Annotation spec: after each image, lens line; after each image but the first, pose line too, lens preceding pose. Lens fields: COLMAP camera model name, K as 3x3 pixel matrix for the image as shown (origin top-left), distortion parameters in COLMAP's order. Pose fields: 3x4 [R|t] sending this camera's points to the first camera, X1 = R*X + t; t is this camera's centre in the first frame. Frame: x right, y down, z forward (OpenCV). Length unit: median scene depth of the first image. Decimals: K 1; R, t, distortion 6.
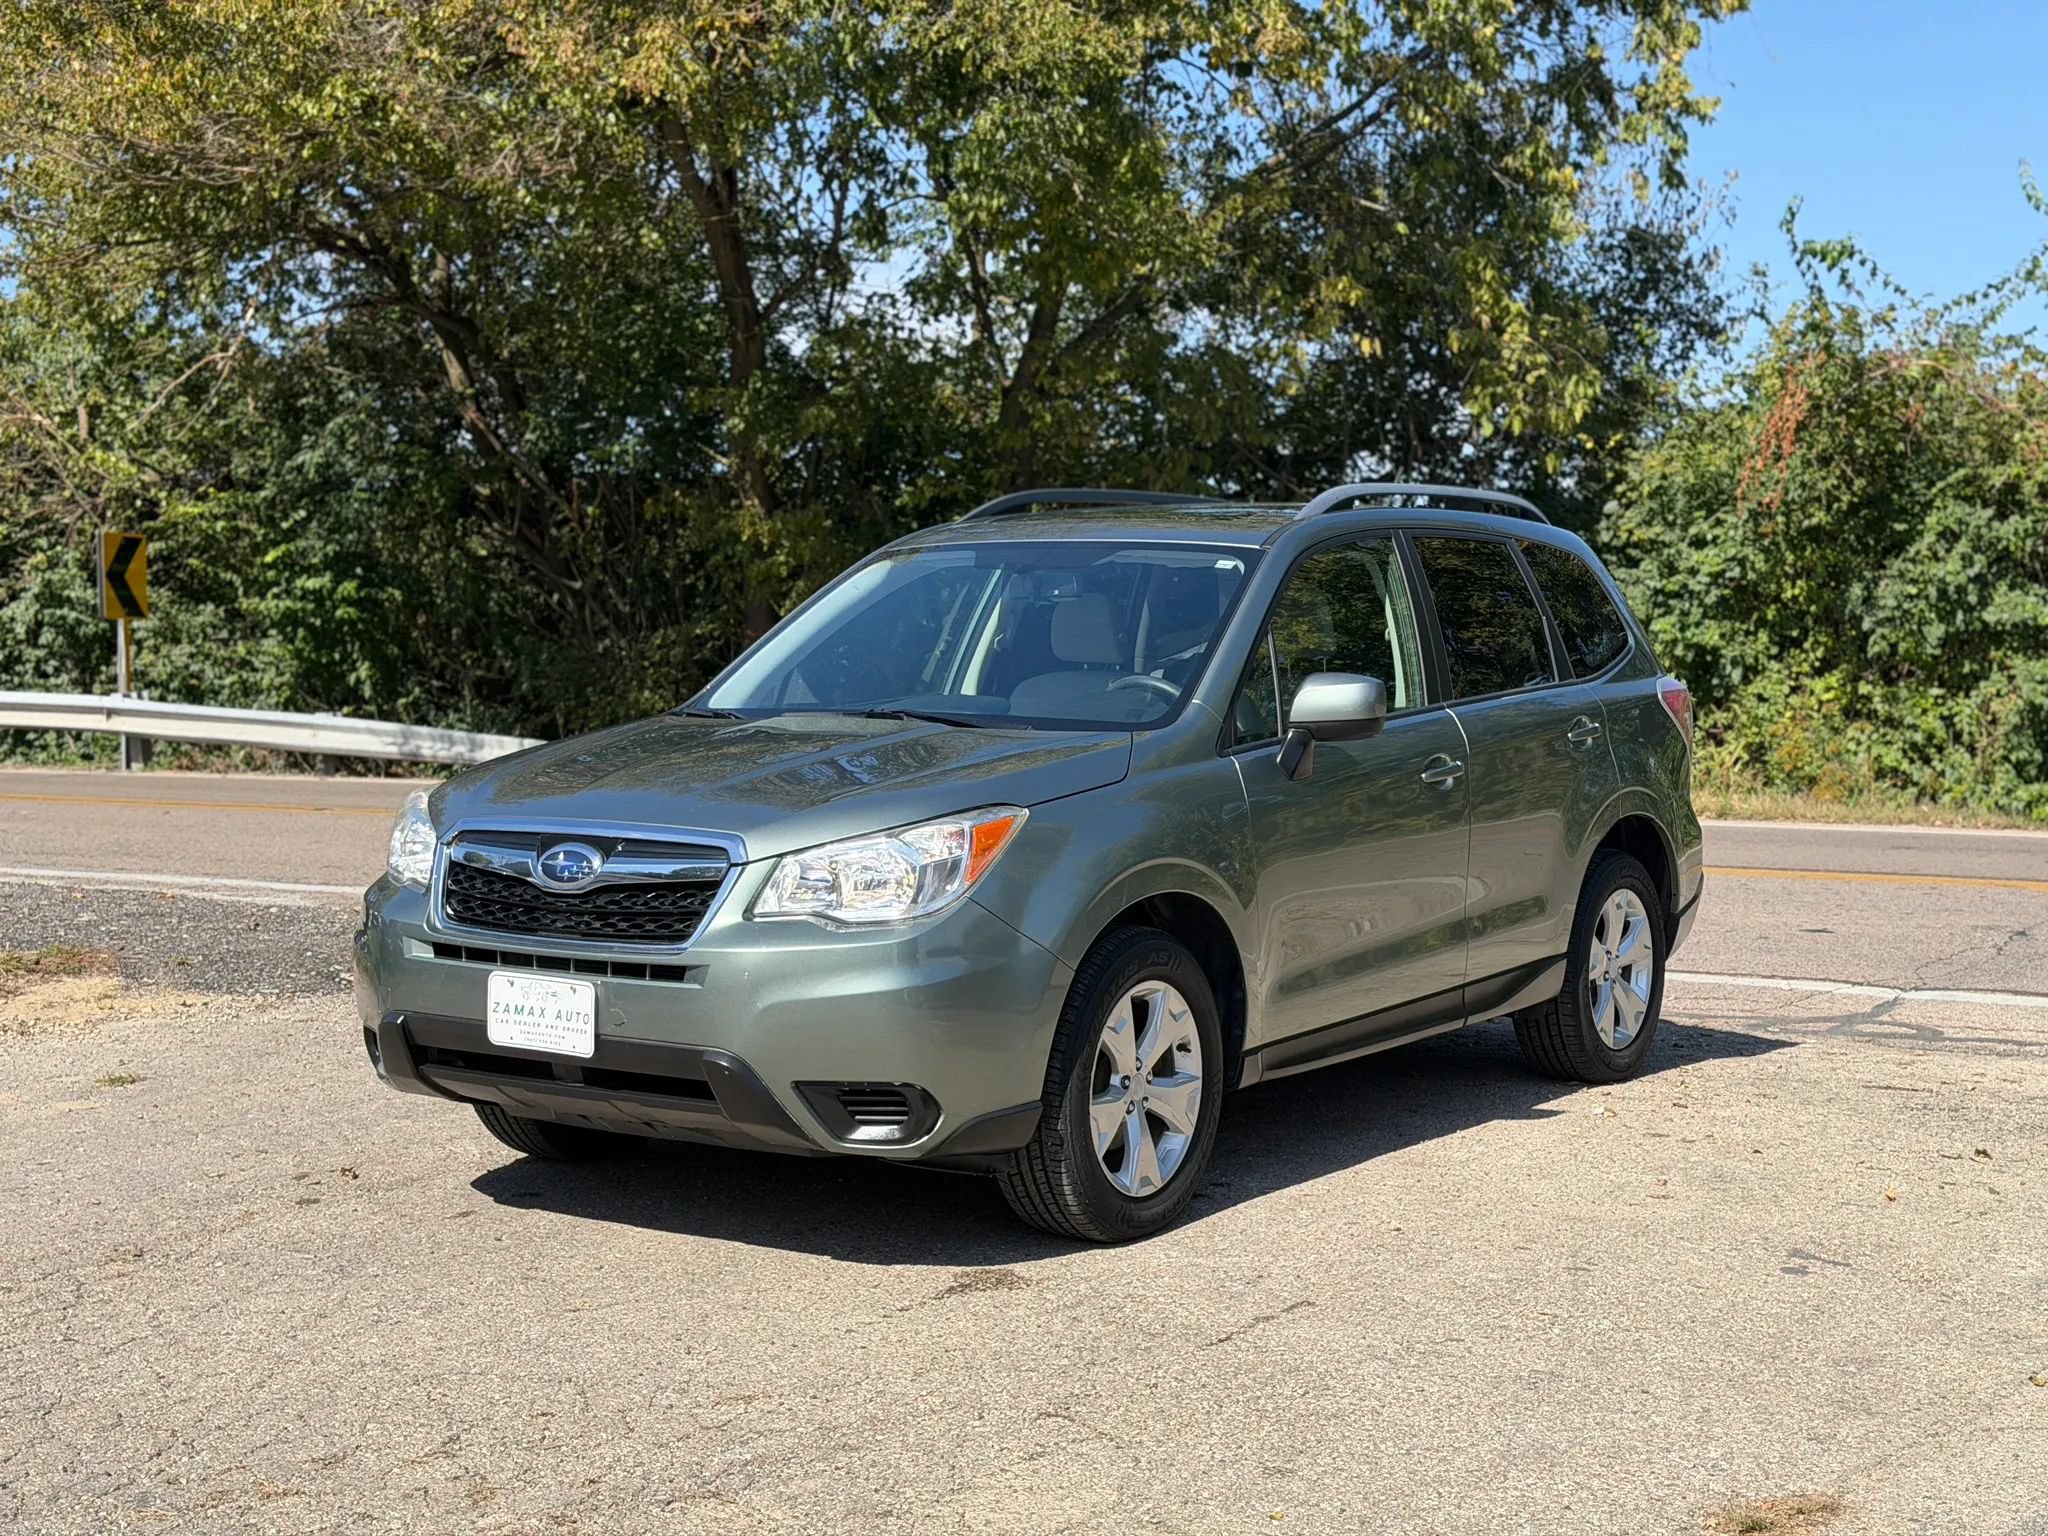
lens RADIAL K [[2844.9, 0, 1013.4], [0, 2844.9, 770.7], [0, 0, 1]] dist [0.120178, 0.000000]
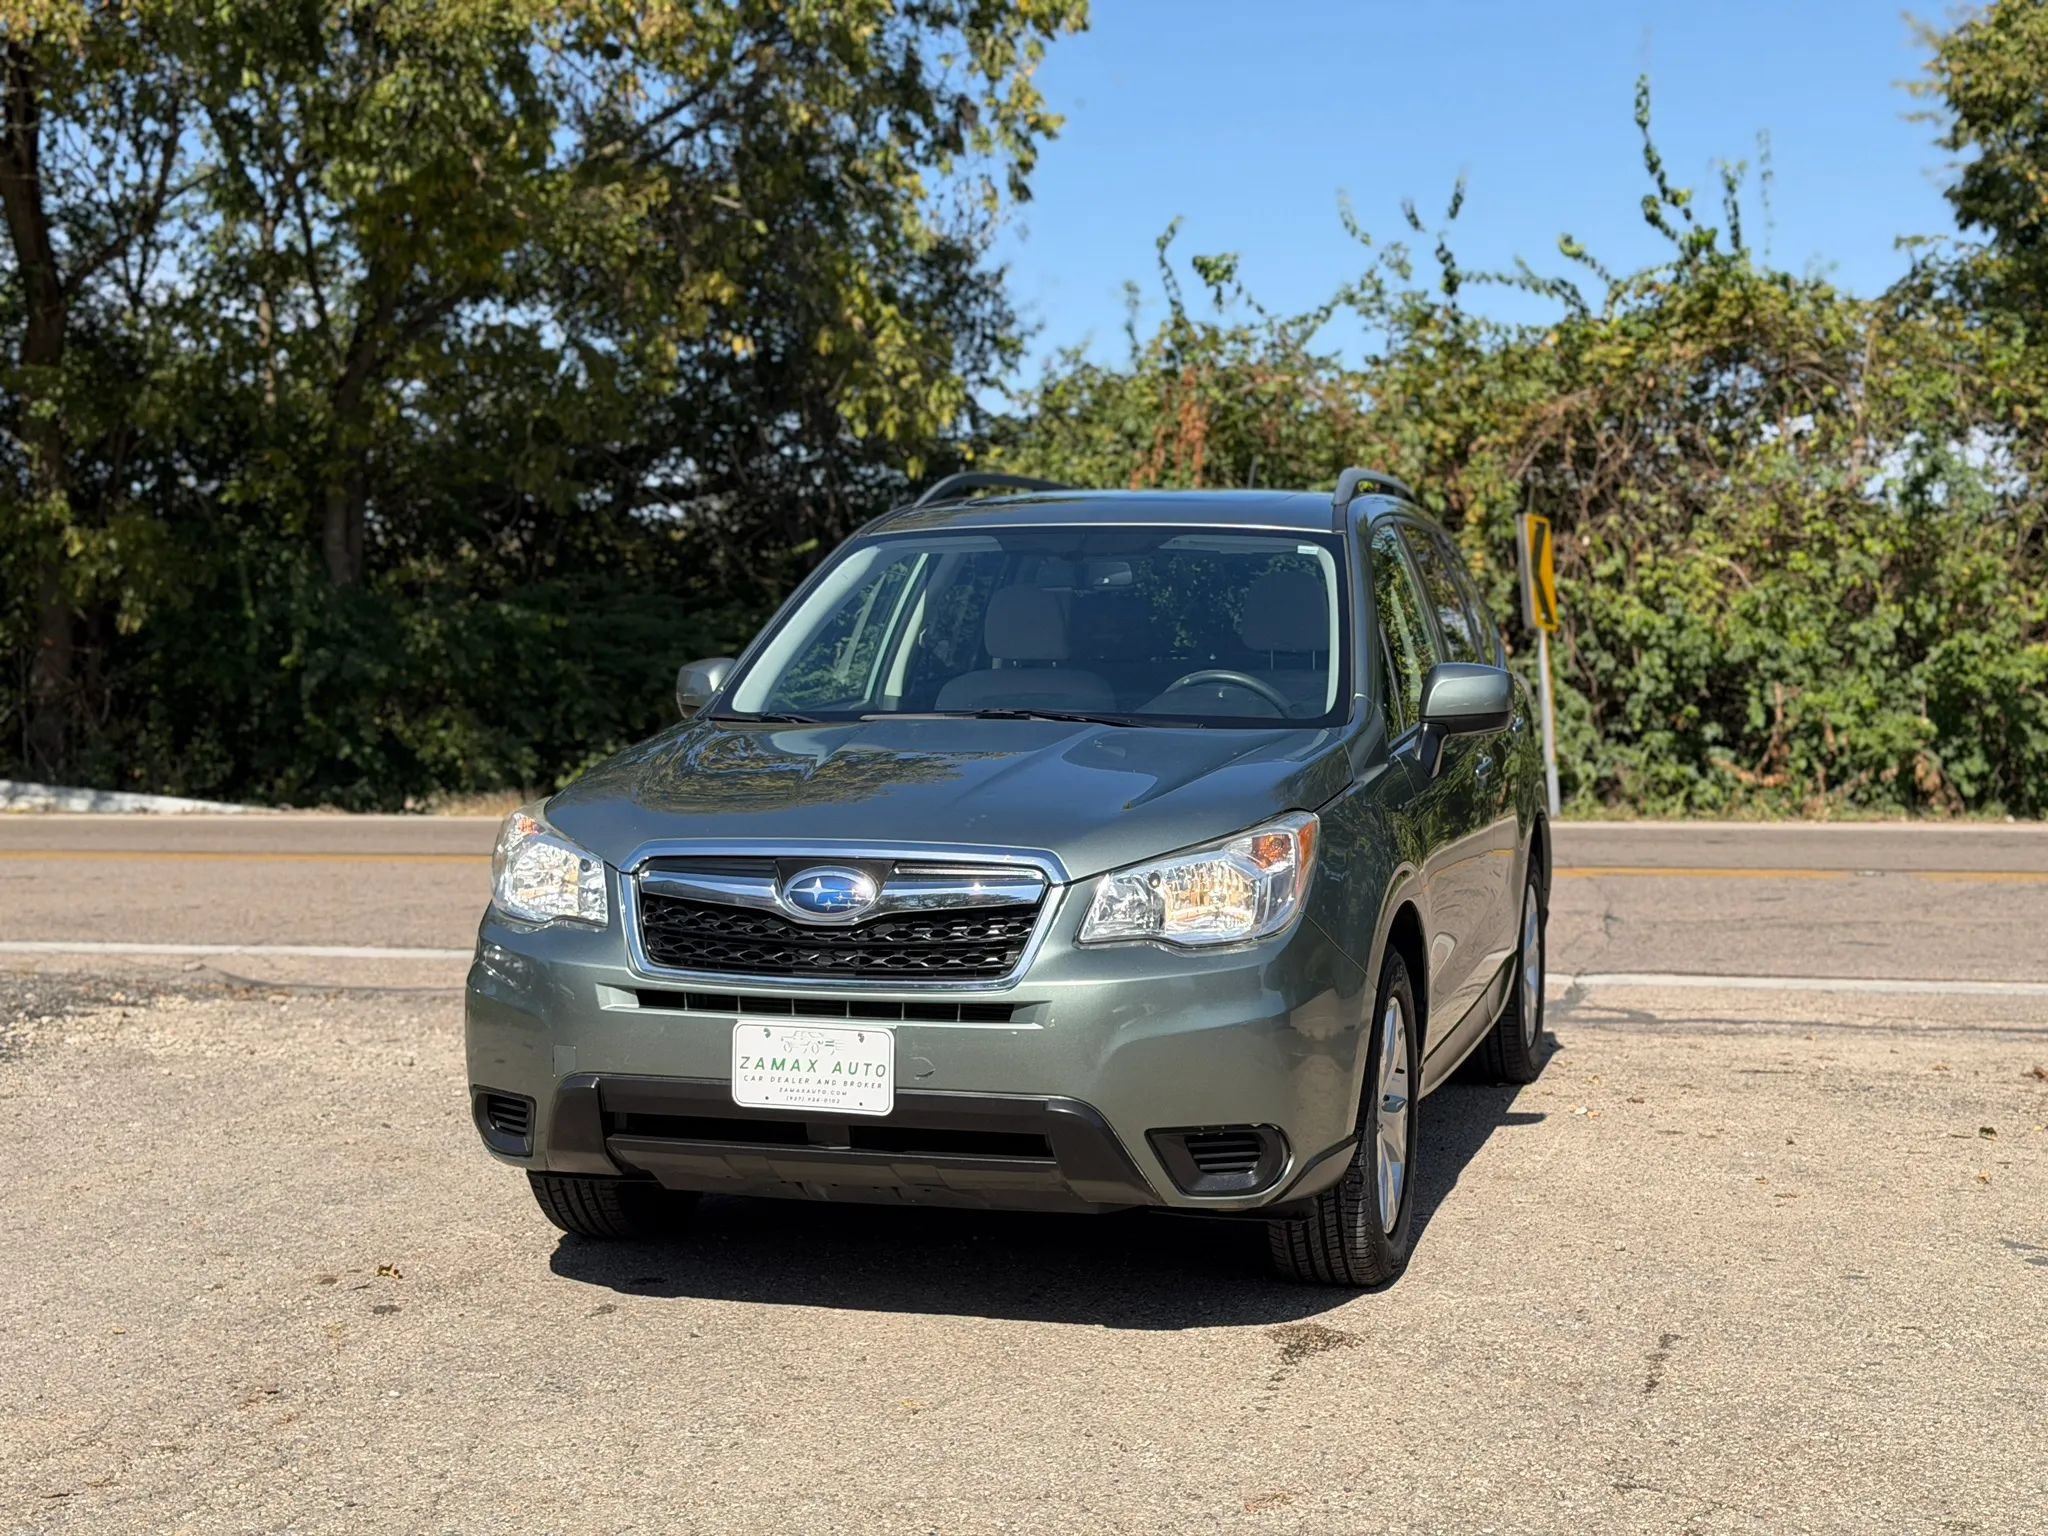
lens RADIAL K [[2844.9, 0, 1028.2], [0, 2844.9, 776.2], [0, 0, 1]] dist [0.120178, 0.000000]
pose [[0.948333, -0.020283, 0.316626, -0.122314], [0.020915, 0.999780, 0.001403, -0.000590], [-0.316585, 0.005292, 0.948549, 0.055935]]
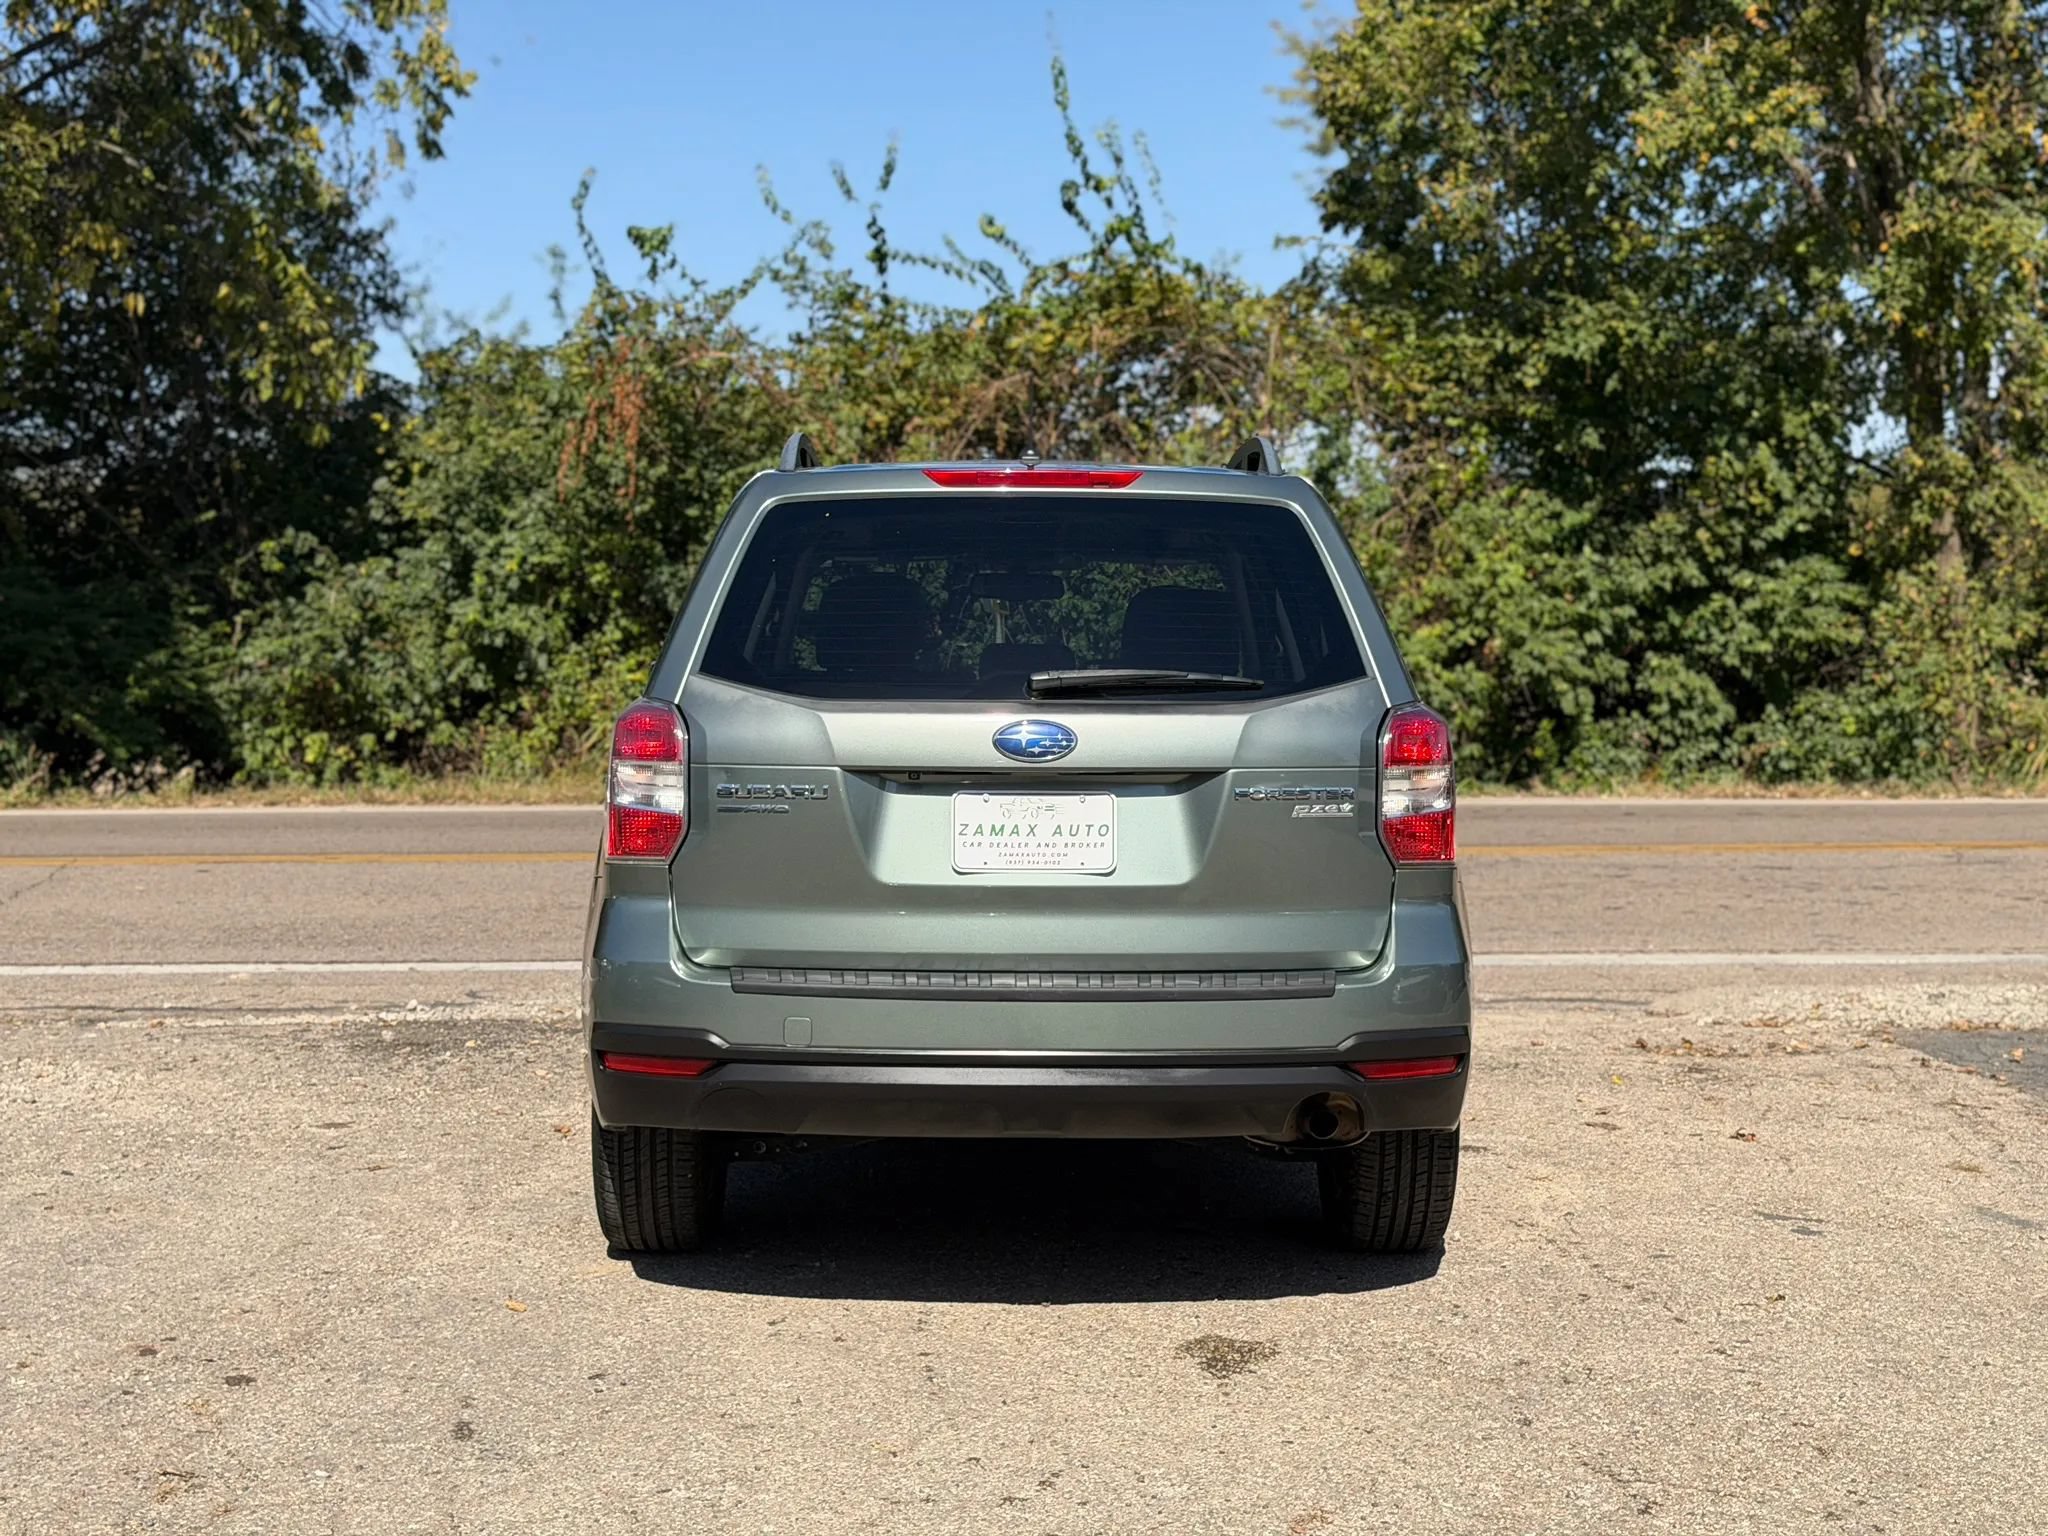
lens RADIAL K [[2844.9, 0, 1034.4], [0, 2844.9, 793.3], [0, 0, 1]] dist [0.120178, 0.000000]
pose [[0.841227, -0.037876, 0.539353, -0.177404], [0.028930, 0.999267, 0.025052, -0.007691], [-0.539907, -0.005471, 0.841707, 0.086535]]
